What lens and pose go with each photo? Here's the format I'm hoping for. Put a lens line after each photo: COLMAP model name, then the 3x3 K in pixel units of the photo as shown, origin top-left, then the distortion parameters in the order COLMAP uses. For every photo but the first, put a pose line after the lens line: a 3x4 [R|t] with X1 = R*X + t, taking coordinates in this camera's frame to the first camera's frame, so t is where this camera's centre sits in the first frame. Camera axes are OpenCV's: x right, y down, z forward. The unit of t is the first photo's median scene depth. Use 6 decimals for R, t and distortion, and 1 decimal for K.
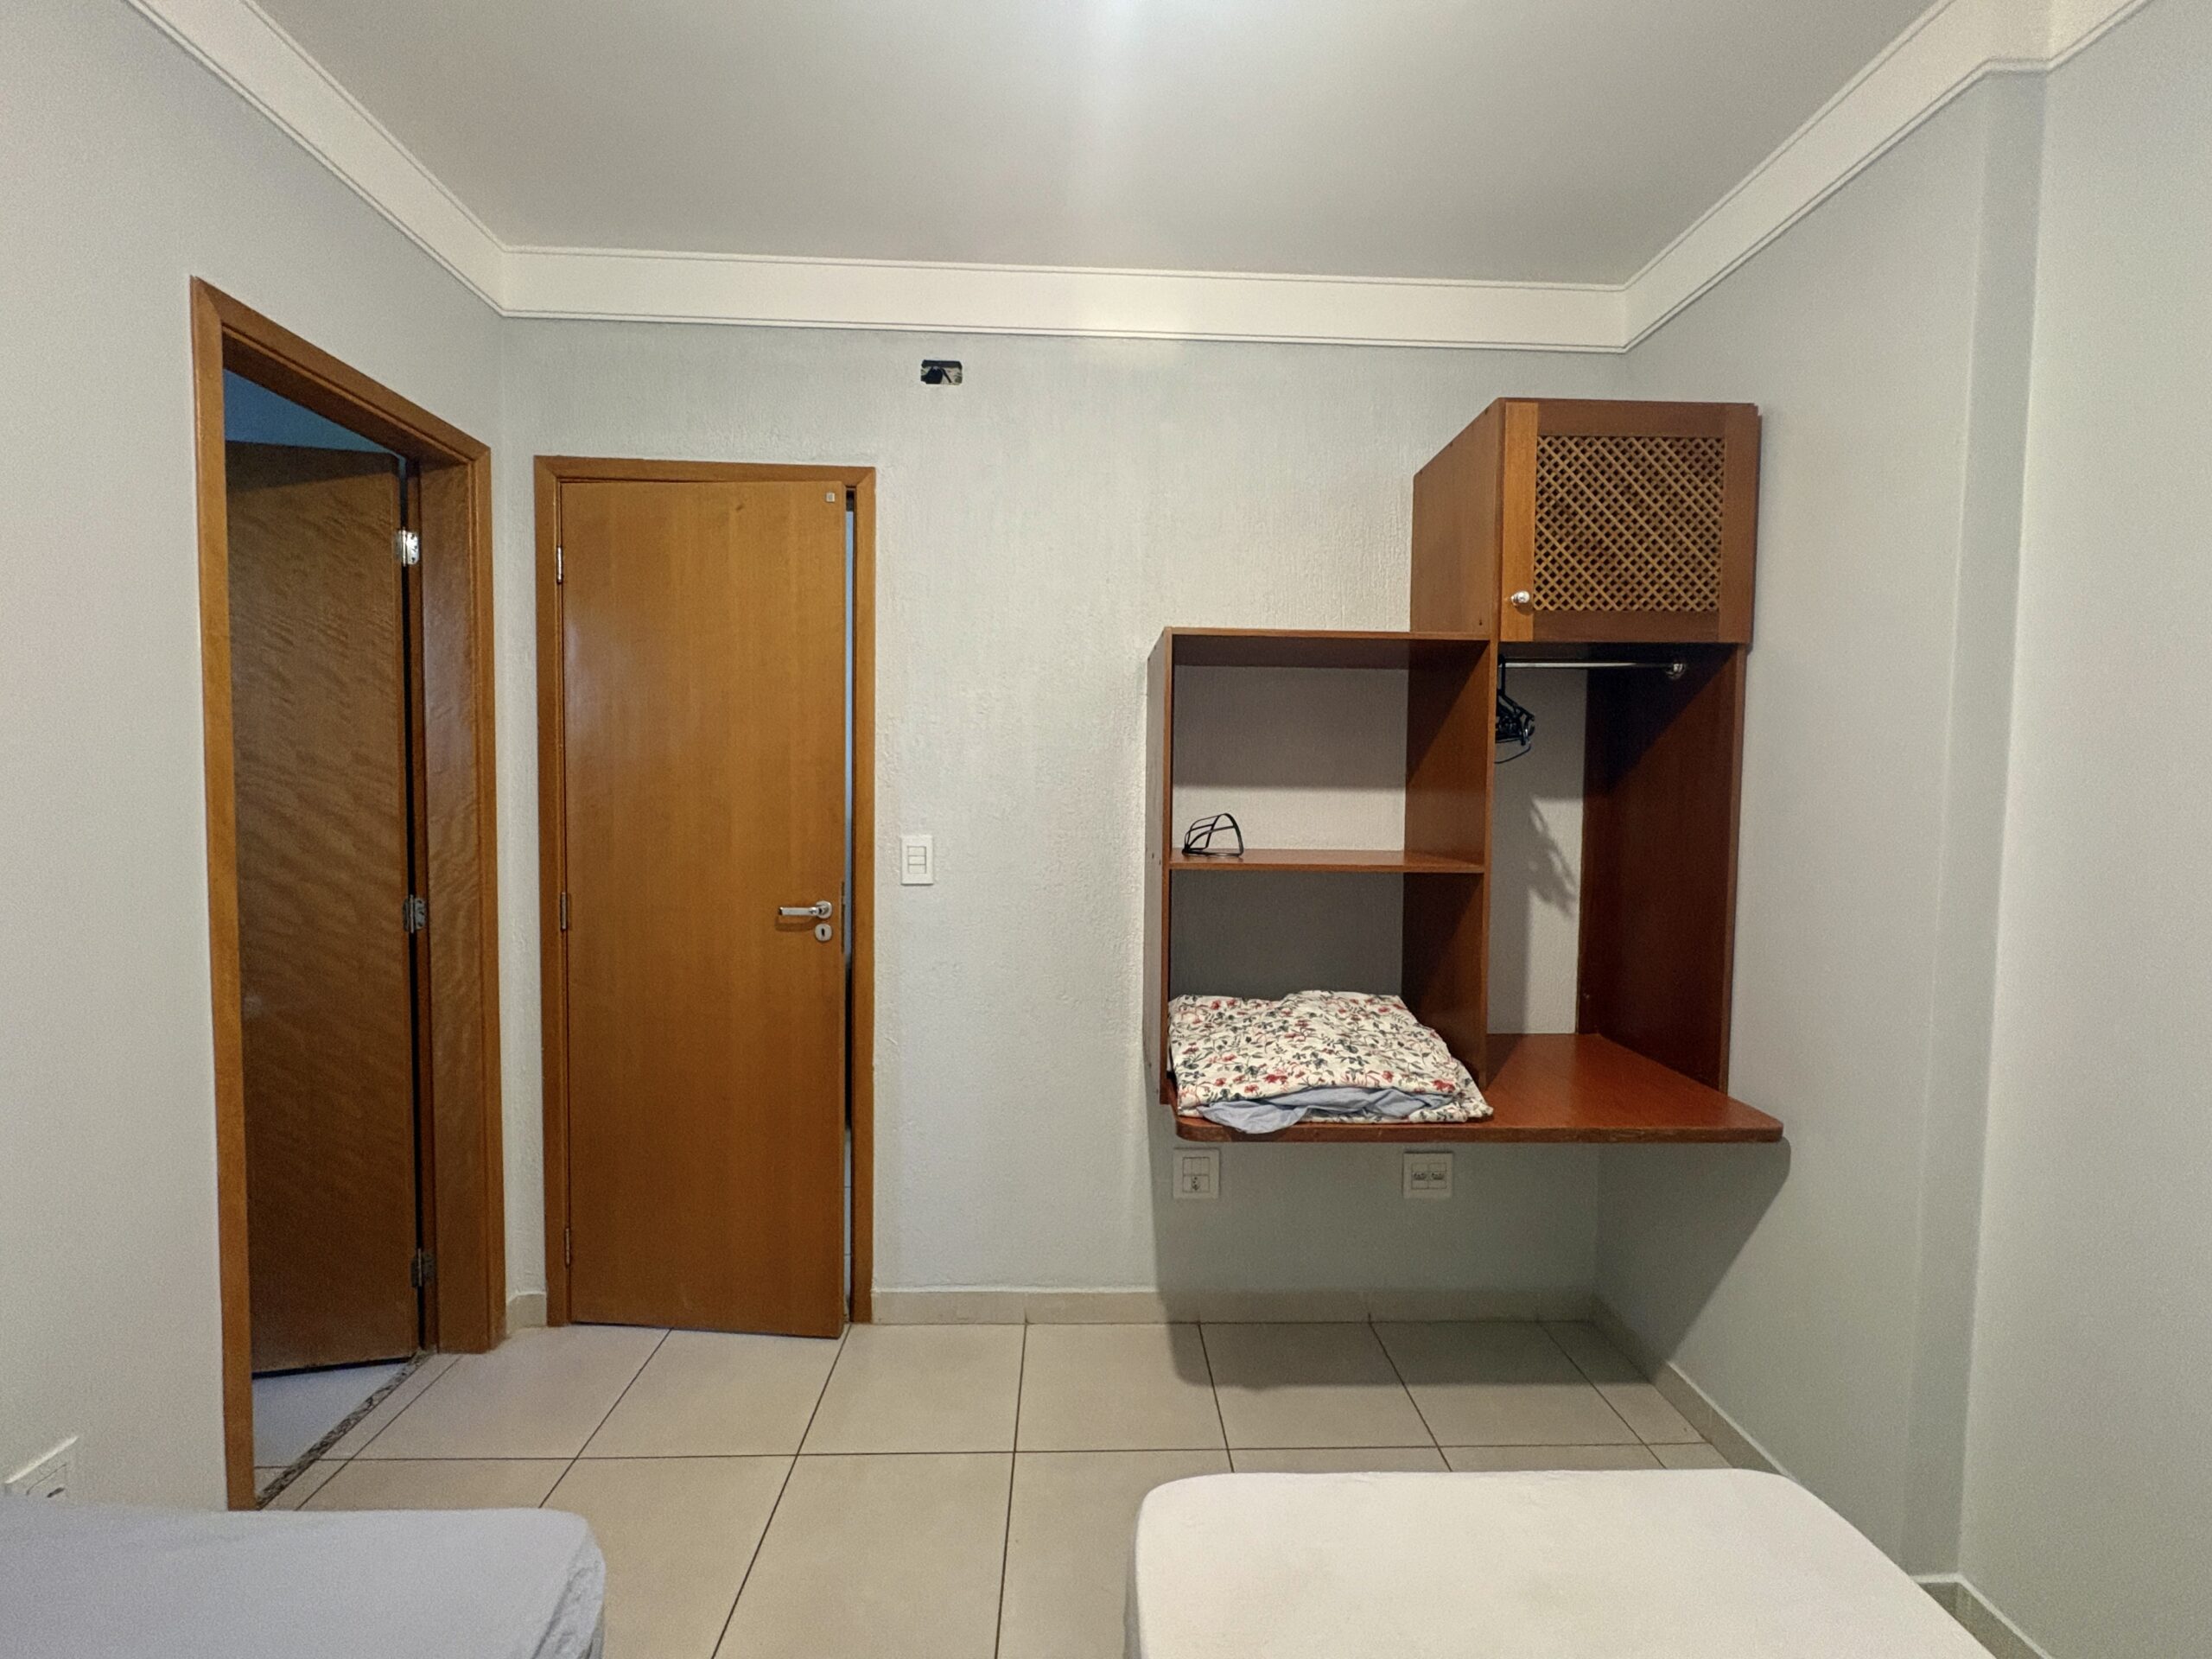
lens RADIAL K [[882.9, 0, 1106.0], [0, 882.9, 829.5], [0, 0, 1]] dist [-0.001279, 0.000950]
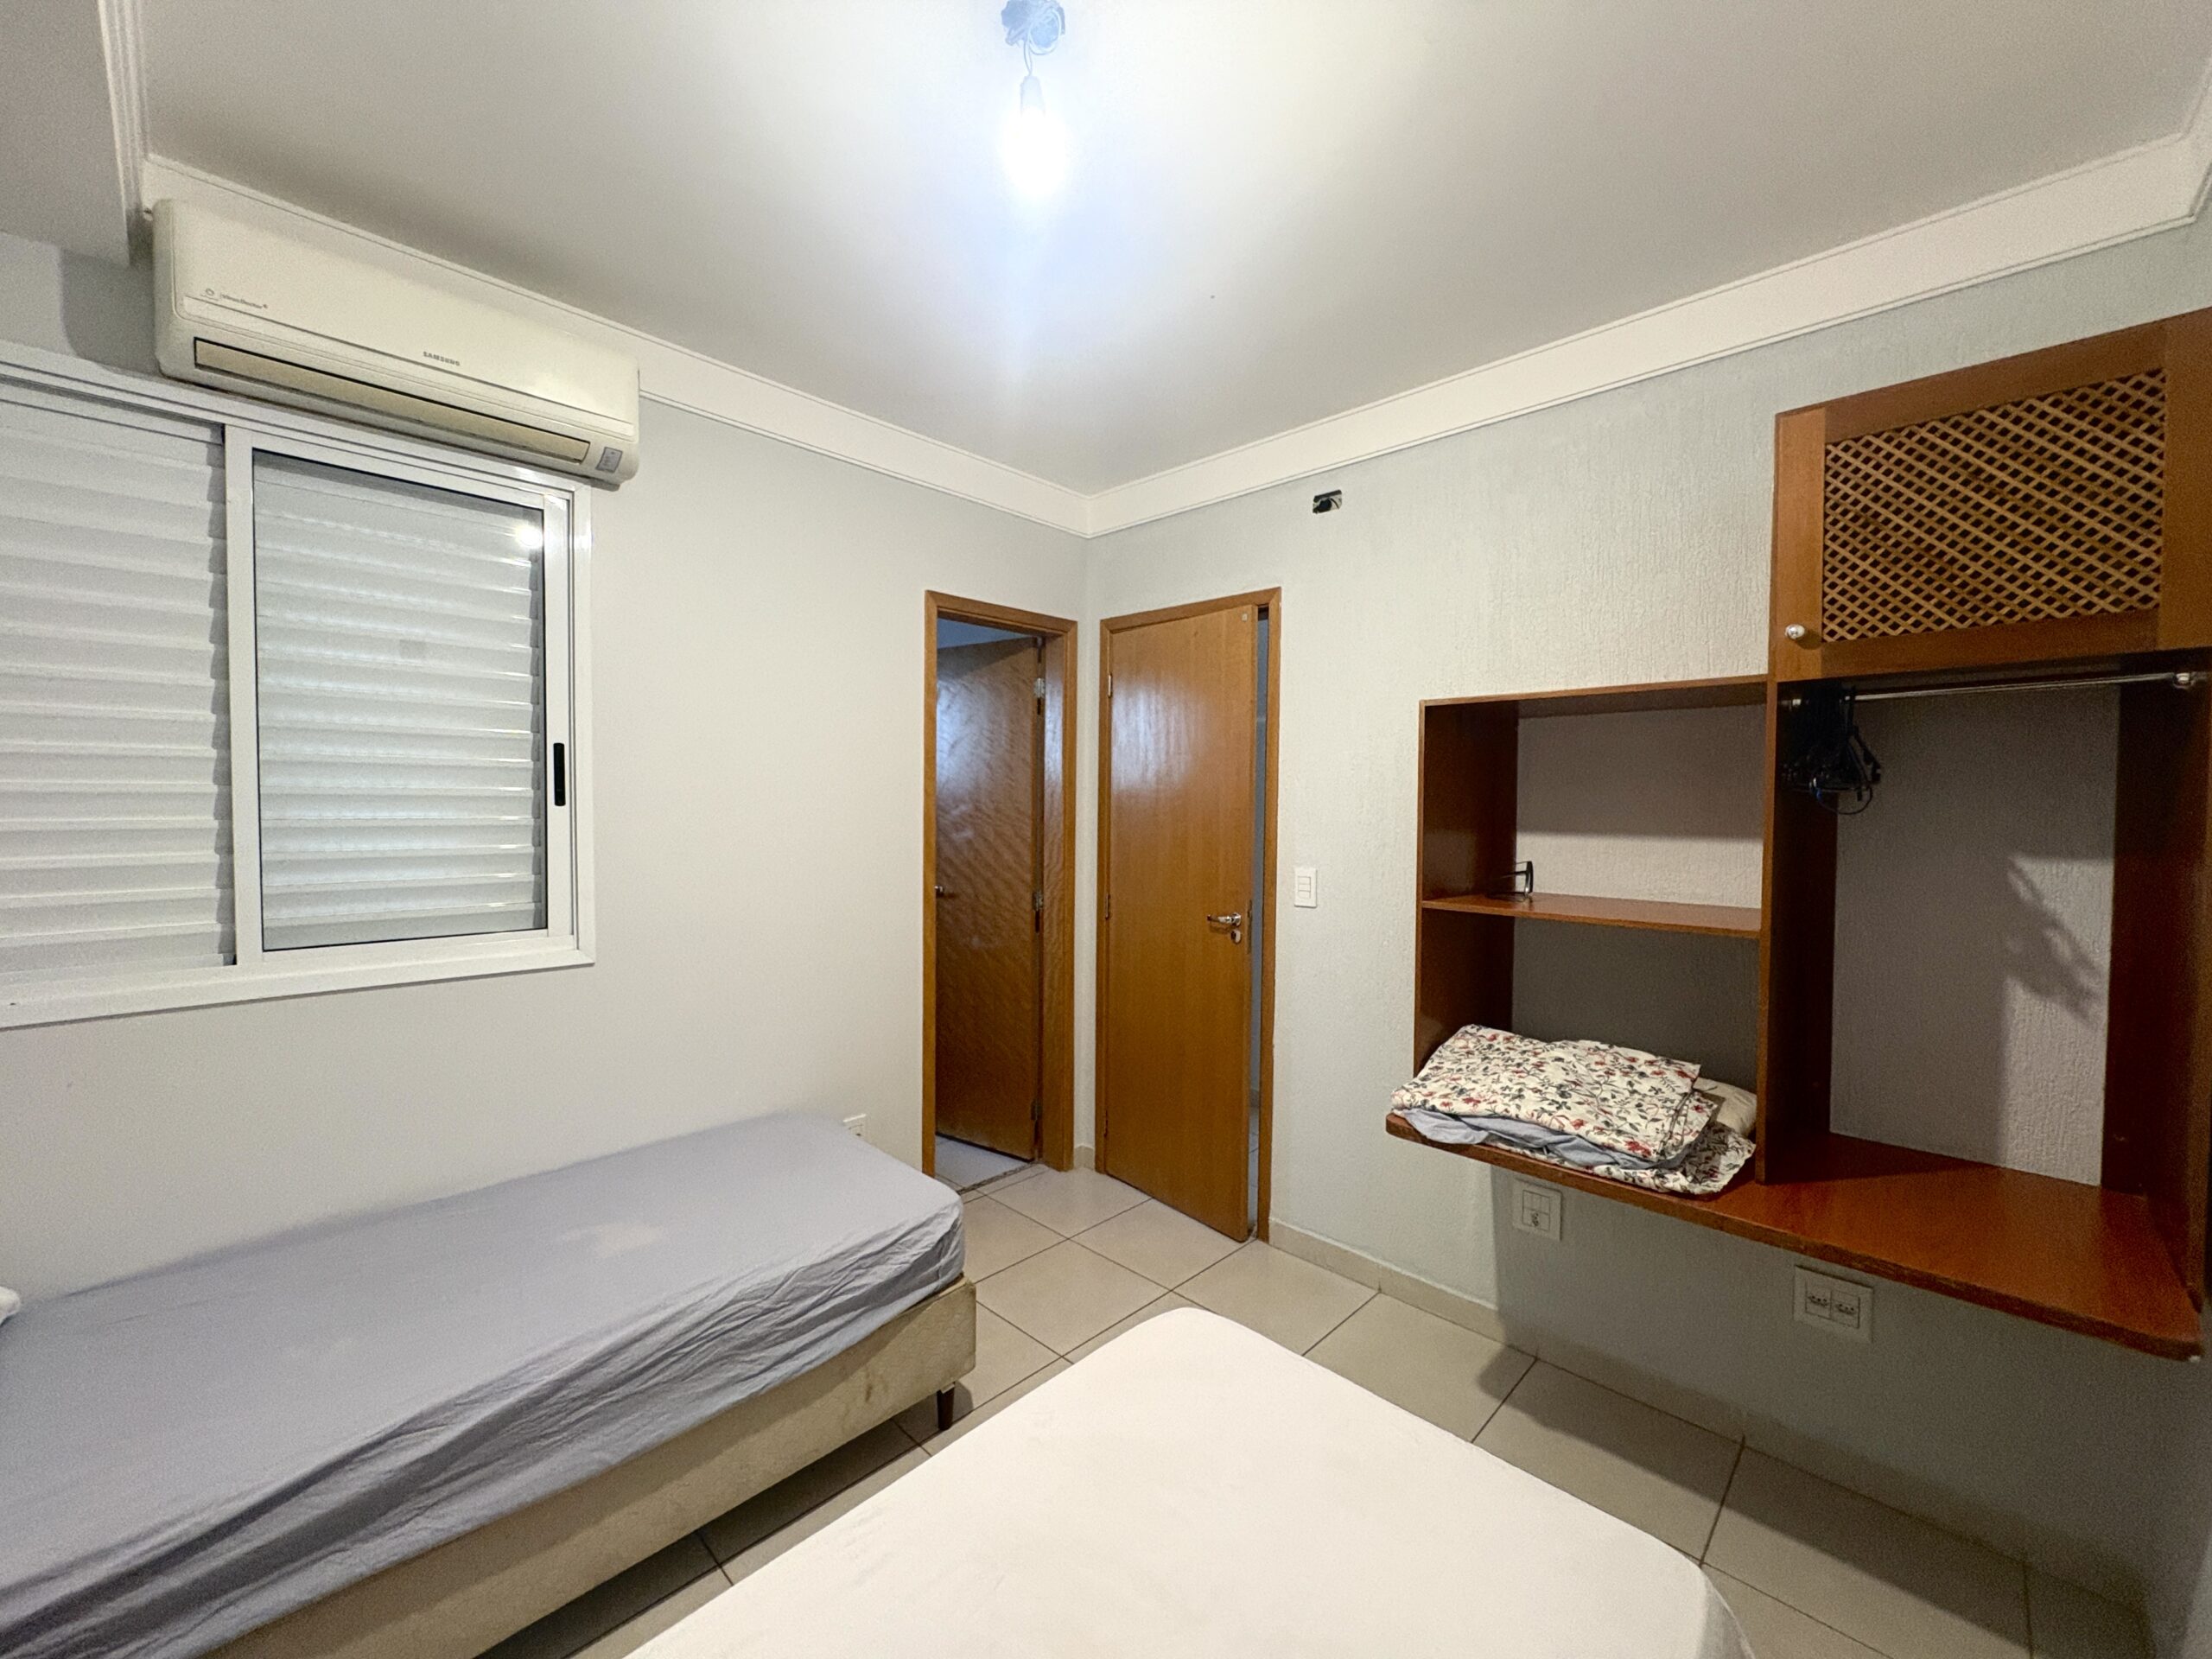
lens RADIAL K [[882.9, 0, 1106.0], [0, 882.9, 829.5], [0, 0, 1]] dist [-0.001279, 0.000950]
pose [[0.692821, 0.015144, -0.720950, 0.622242], [-0.032435, 0.999422, -0.010176, -0.032081], [0.720380, 0.030434, 0.692912, -0.107967]]
